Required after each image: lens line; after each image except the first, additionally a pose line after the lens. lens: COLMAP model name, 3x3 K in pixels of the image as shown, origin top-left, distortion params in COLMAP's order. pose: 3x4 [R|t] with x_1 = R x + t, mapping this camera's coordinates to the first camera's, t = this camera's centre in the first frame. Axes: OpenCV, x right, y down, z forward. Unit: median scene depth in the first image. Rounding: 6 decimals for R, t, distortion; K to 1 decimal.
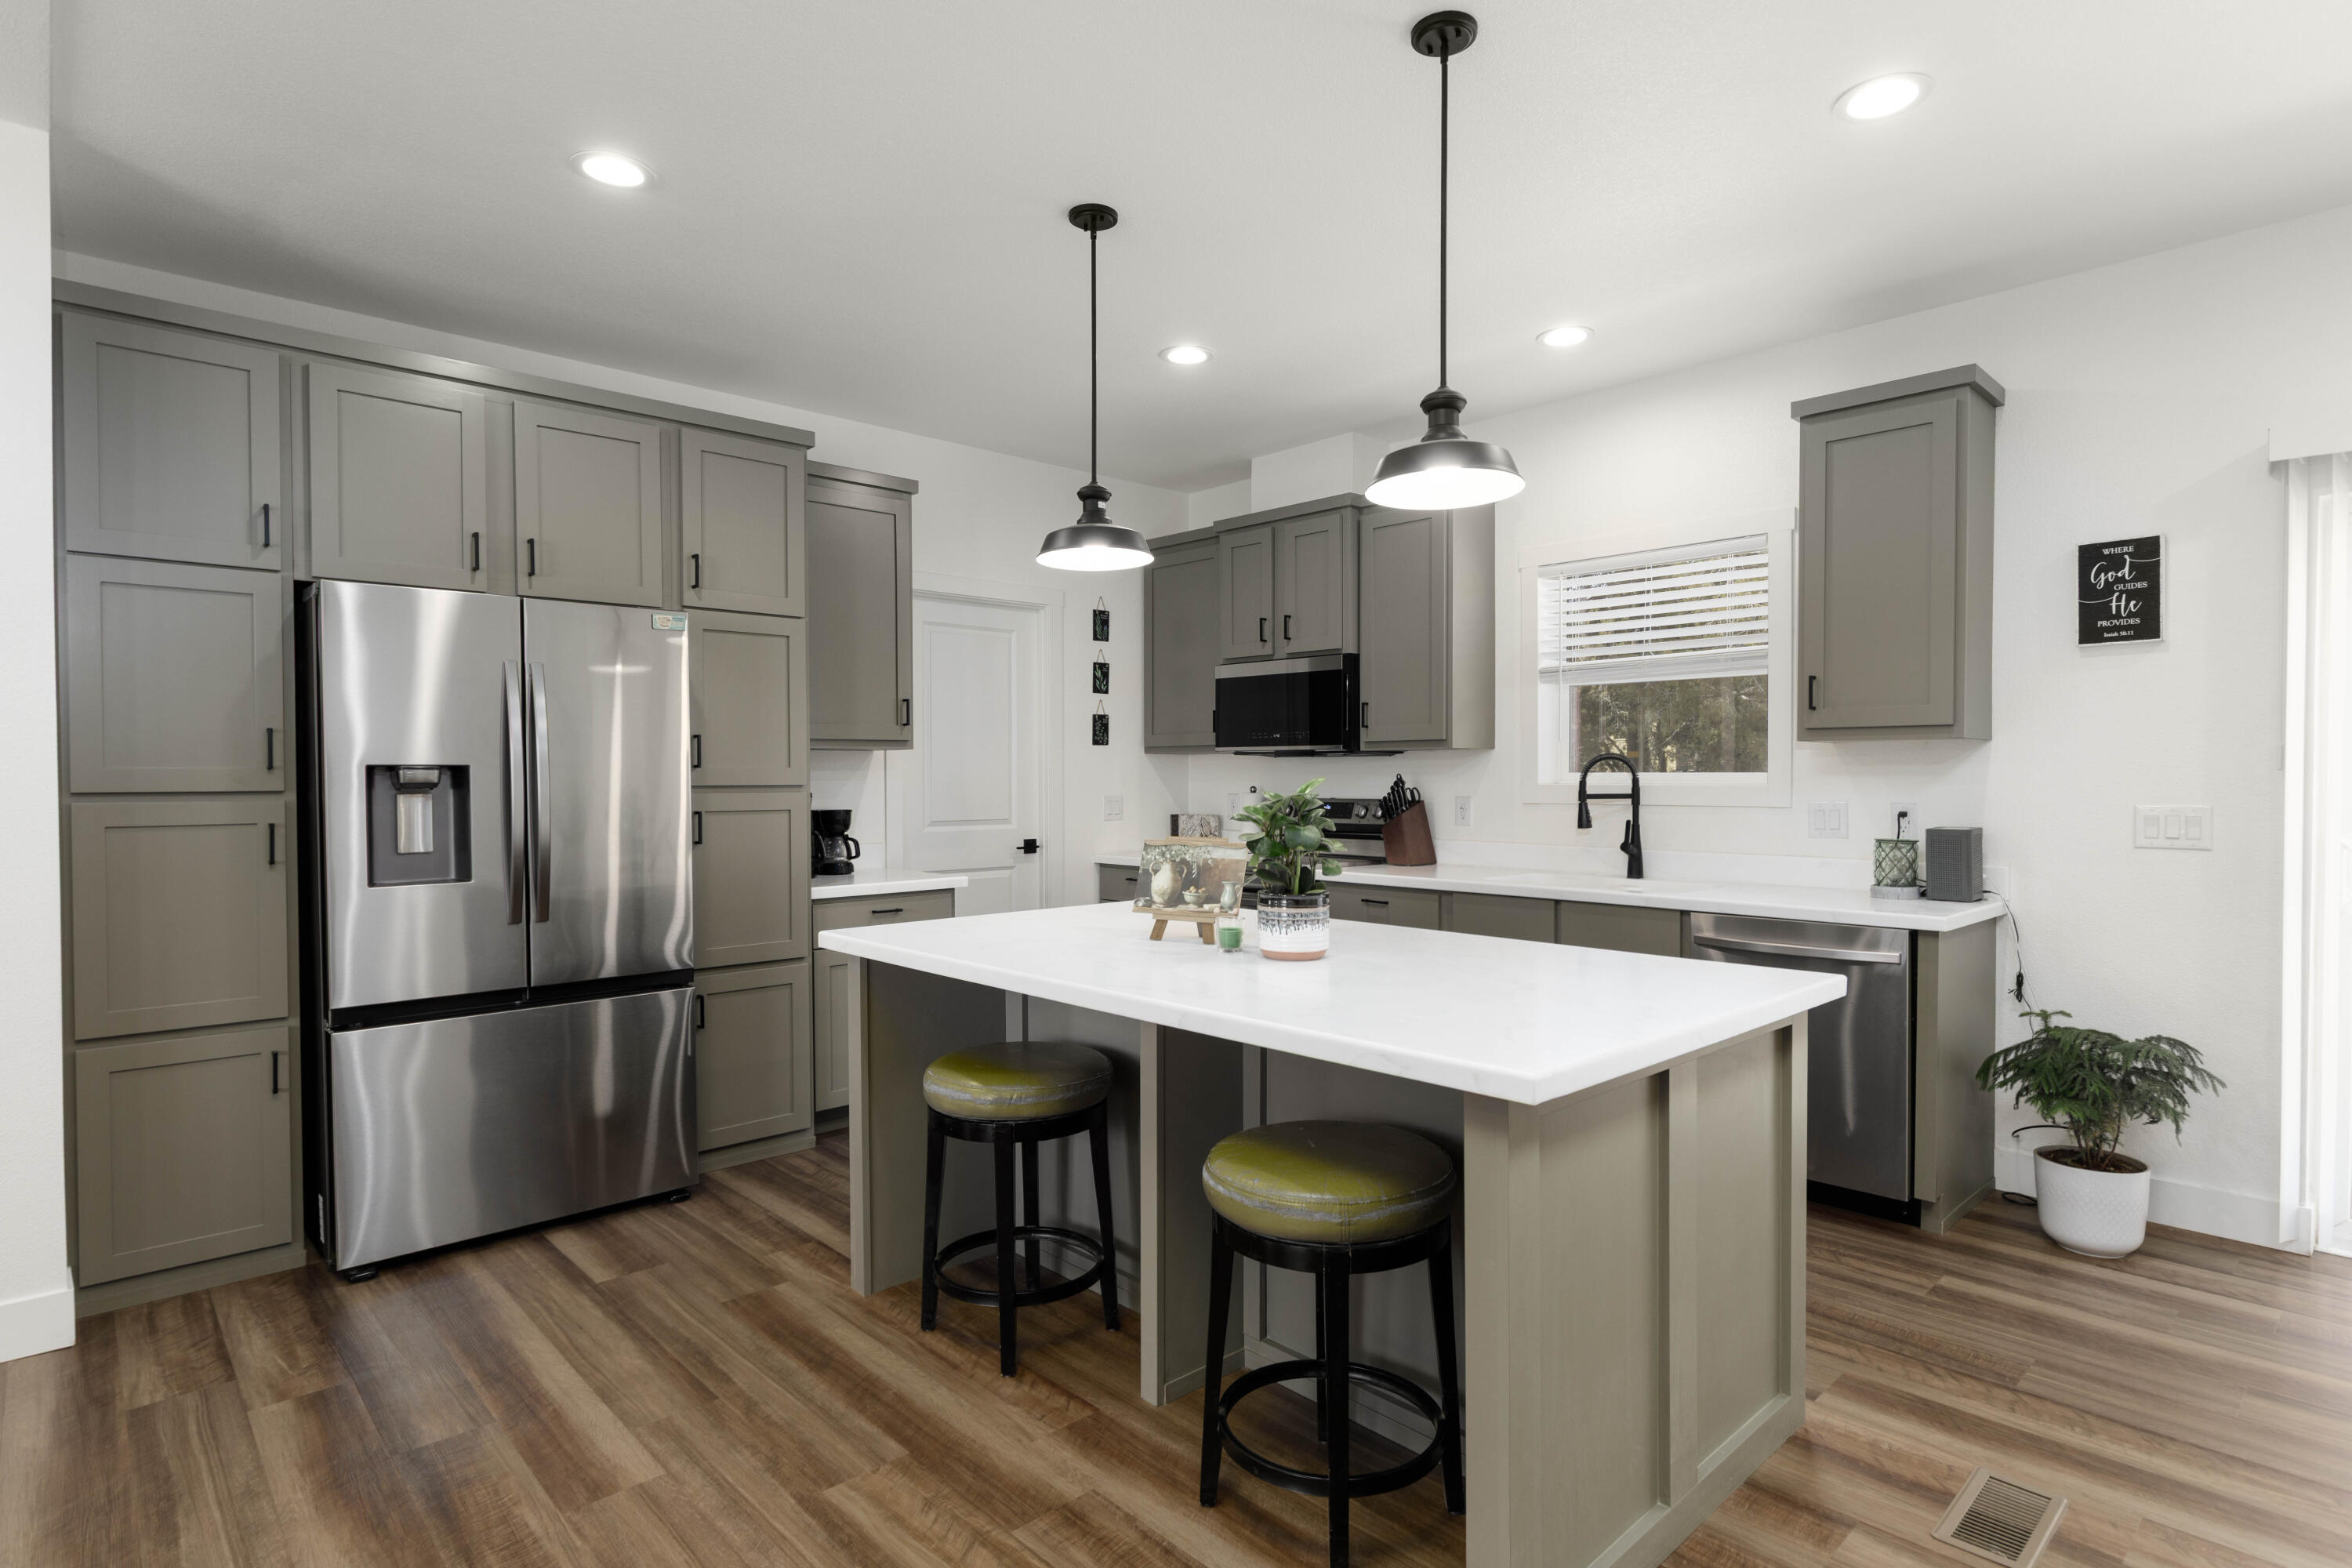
lens RADIAL K [[1209.5, 0, 1186.2], [0, 1209.5, 794.4], [0, 0, 1]] dist [-0.001627, -0.000527]
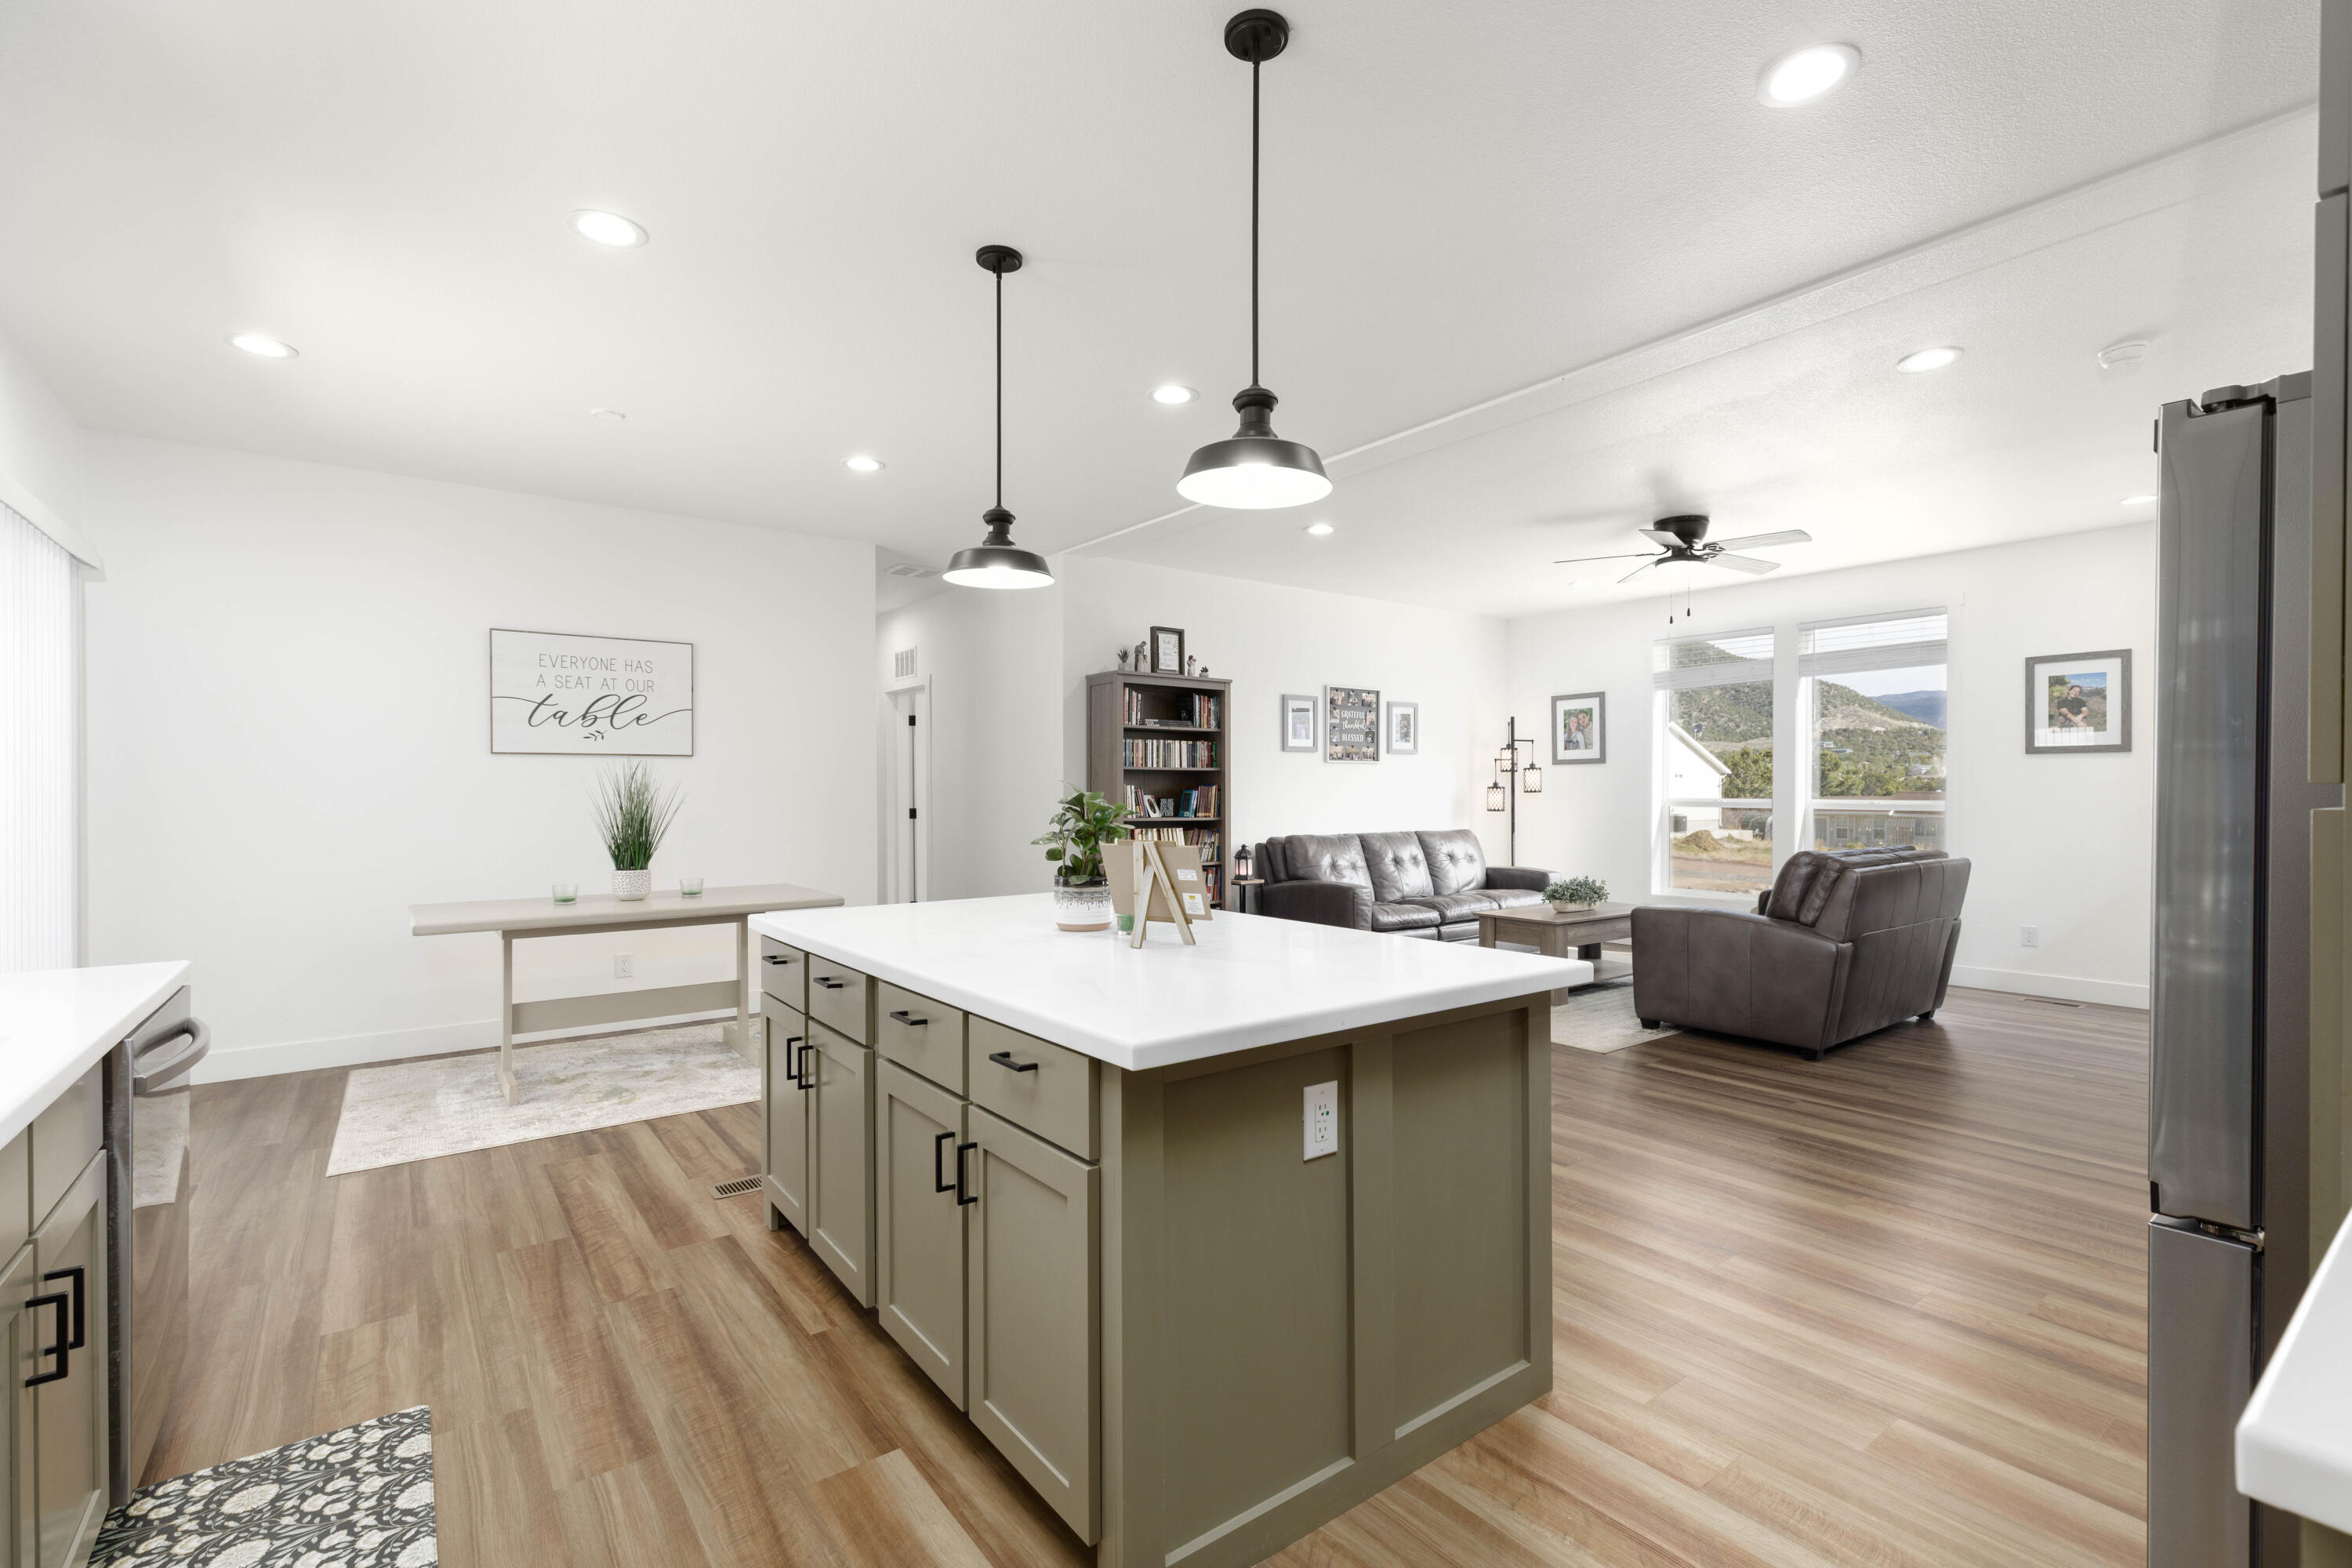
lens RADIAL K [[1050.5, 0, 1189.2], [0, 1050.5, 793.2], [0, 0, 1]] dist [-0.000623, 0.000425]
pose [[-0.994627, 0.003191, 0.103478, -0.089884], [0.005234, 0.999797, 0.019475, -0.016050], [-0.103395, 0.019912, -0.994441, 1.555291]]
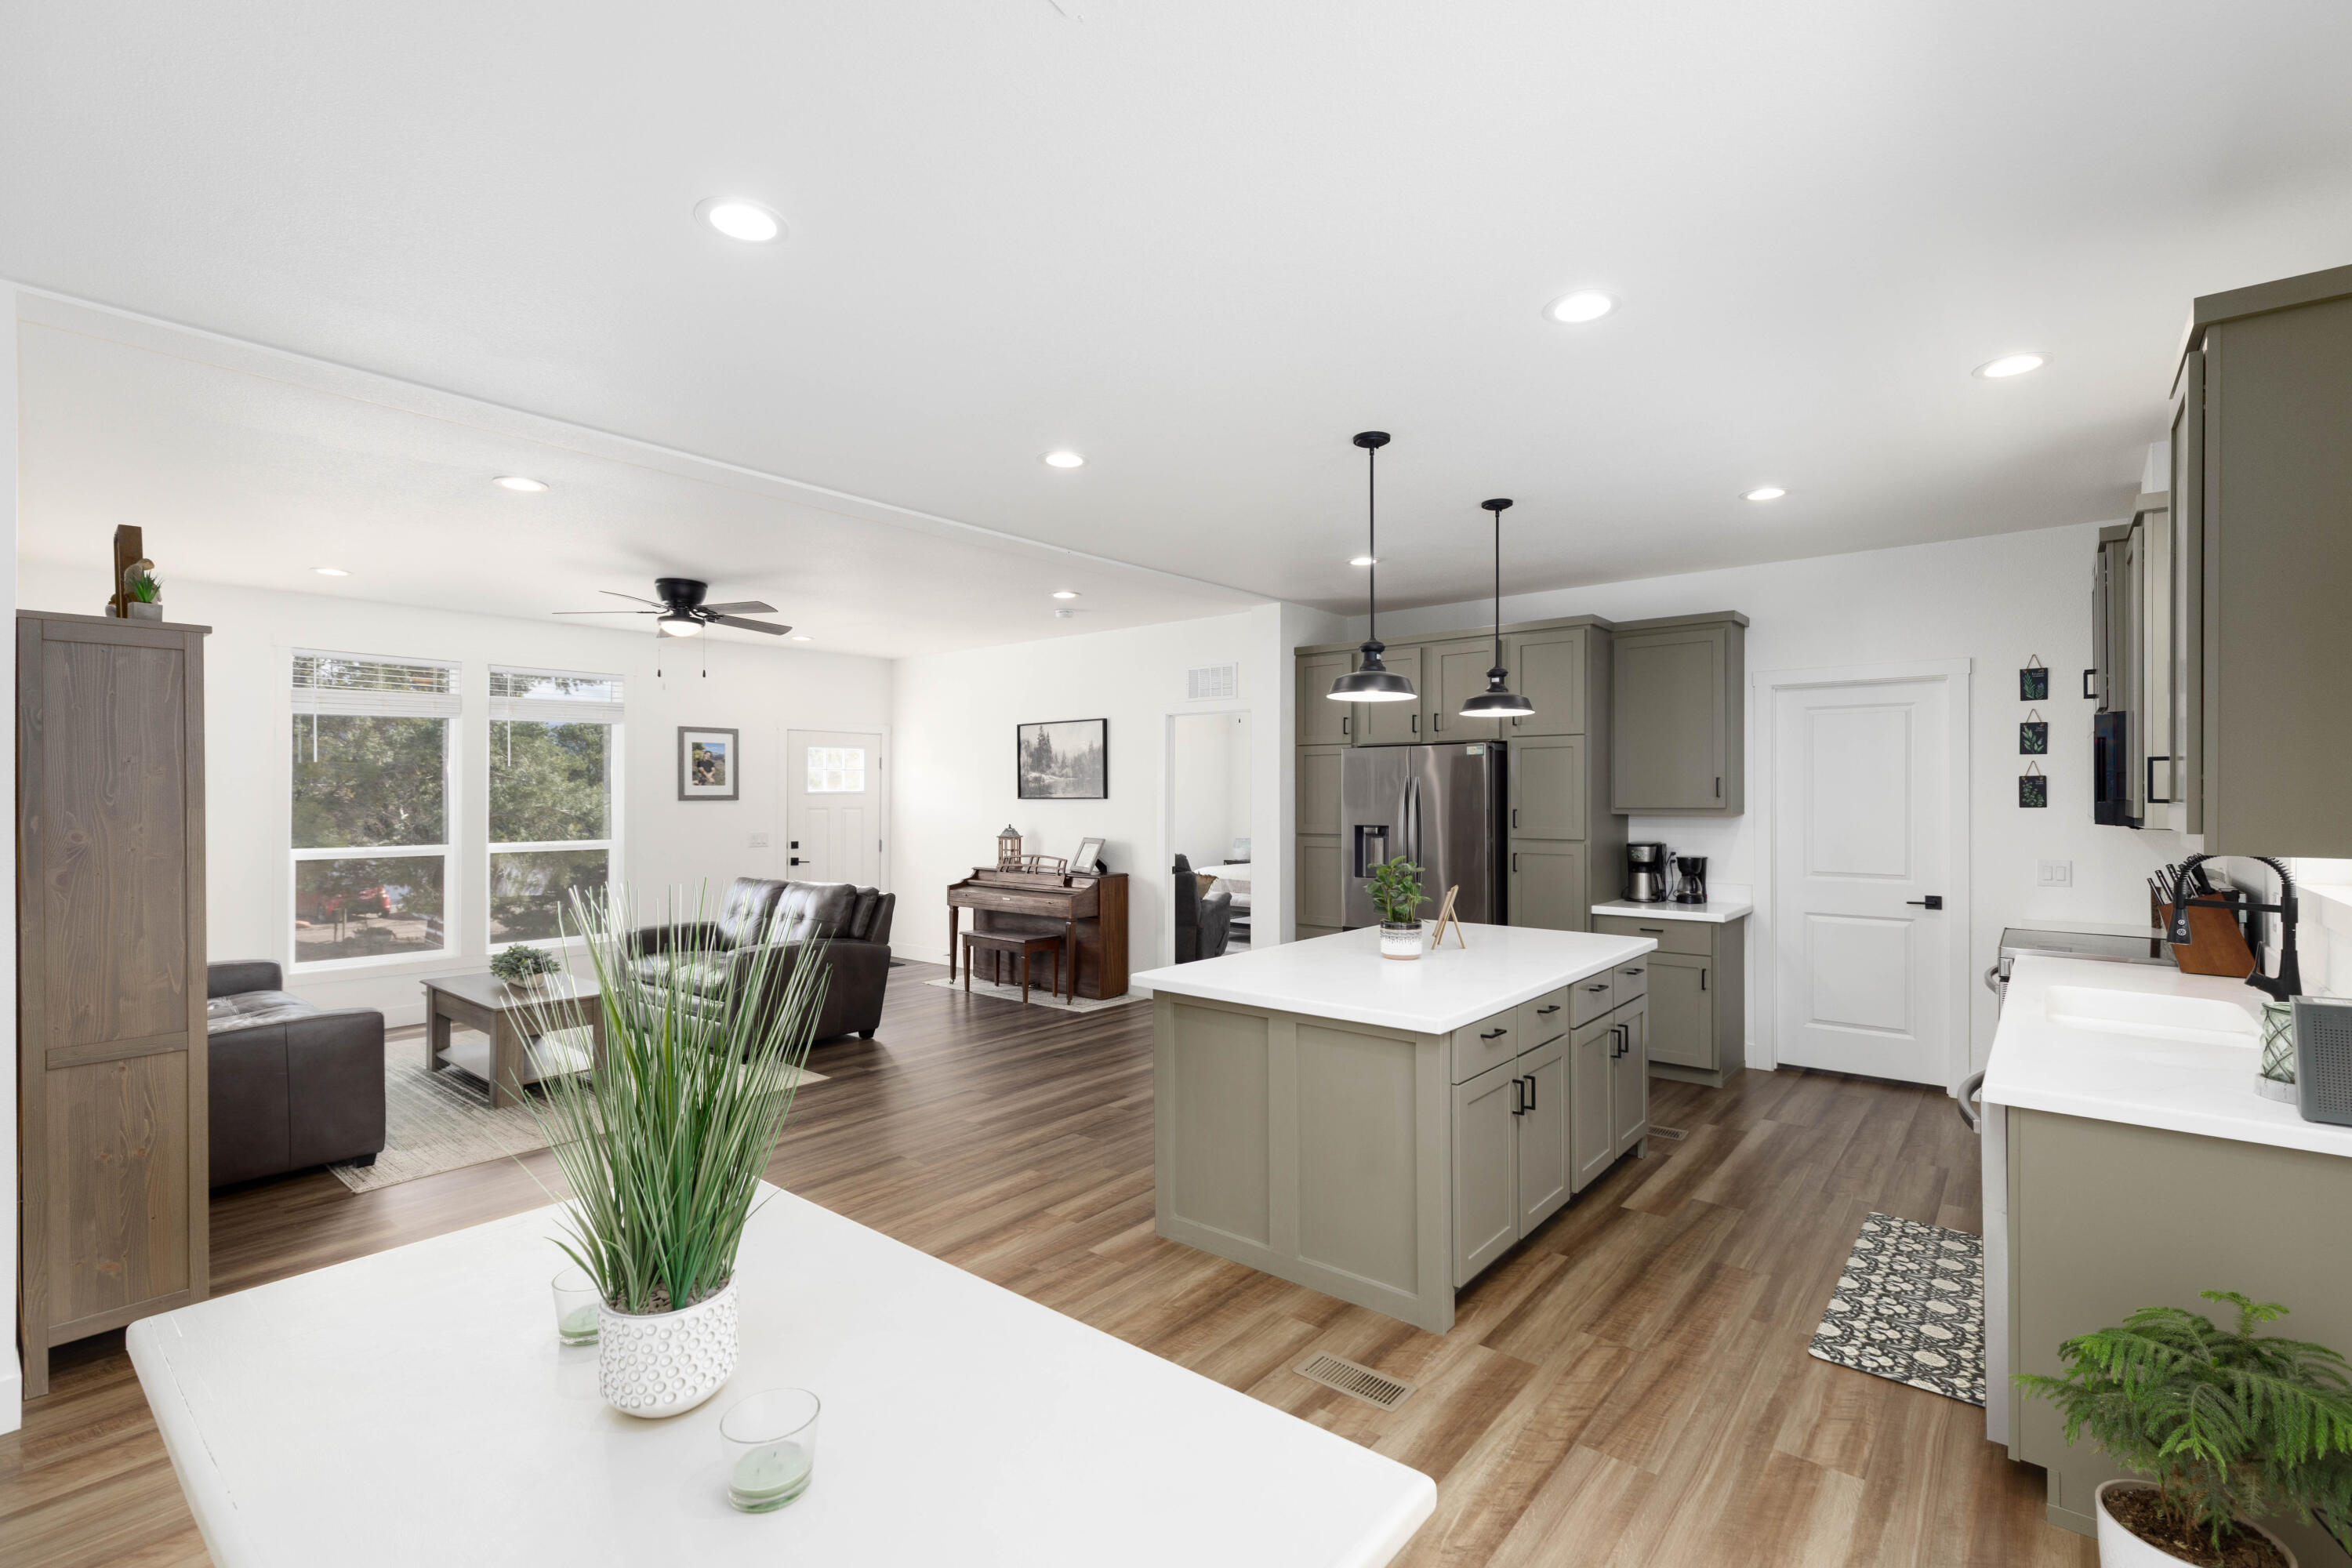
lens RADIAL K [[1056.9, 0, 1185.4], [0, 1056.9, 792.6], [0, 0, 1]] dist [0.003677, 0.000528]
pose [[0.127247, 0.002216, -0.991869, 1.199565], [-0.013147, 0.999913, 0.000547, -0.077269], [0.991784, 0.012971, 0.127265, 0.381581]]
